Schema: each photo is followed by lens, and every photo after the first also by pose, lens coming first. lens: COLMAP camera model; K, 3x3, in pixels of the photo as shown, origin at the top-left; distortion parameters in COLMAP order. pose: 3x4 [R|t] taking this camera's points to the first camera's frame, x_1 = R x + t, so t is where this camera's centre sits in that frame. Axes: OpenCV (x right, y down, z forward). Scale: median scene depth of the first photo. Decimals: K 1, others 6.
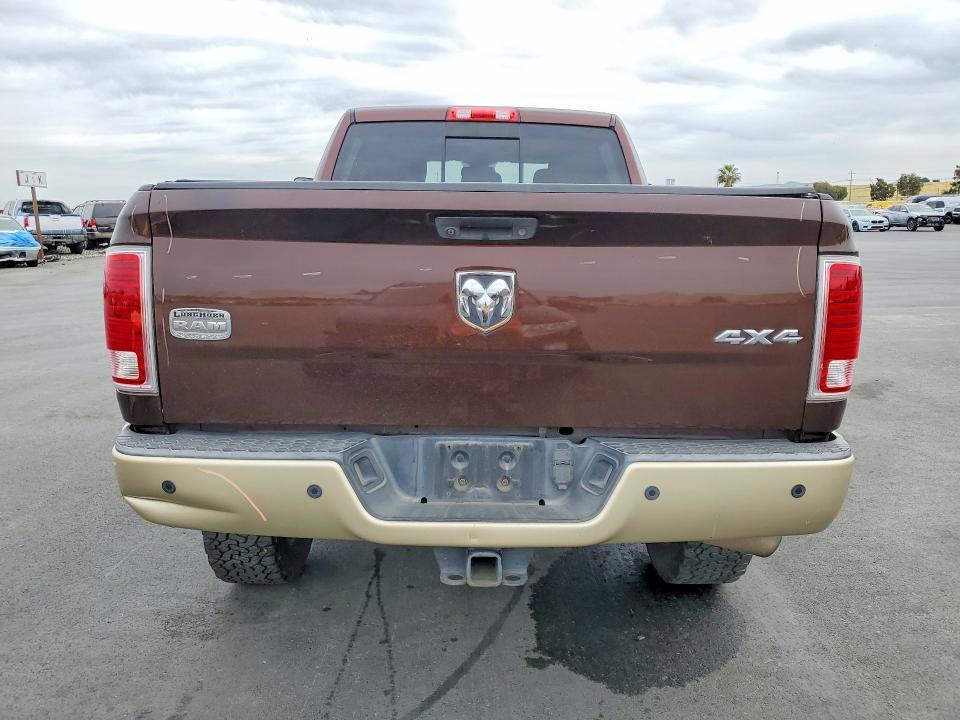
lens RADIAL K [[762.6, 0, 473.7], [0, 762.6, 370.6], [0, 0, 1]] dist [0.035193, -0.009537]
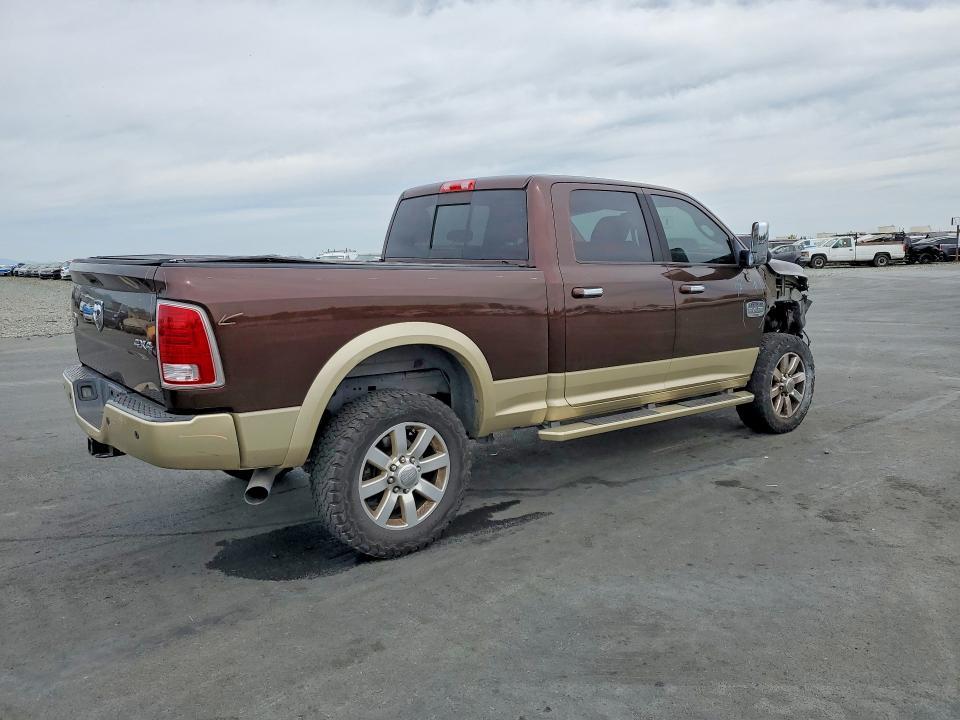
lens RADIAL K [[762.6, 0, 473.7], [0, 762.6, 370.6], [0, 0, 1]] dist [0.035193, -0.009537]
pose [[0.605405, 0.105761, -0.788860, 1.086915], [-0.133439, 0.990591, 0.030400, -0.068301], [0.784652, 0.086860, 0.613821, 0.254616]]
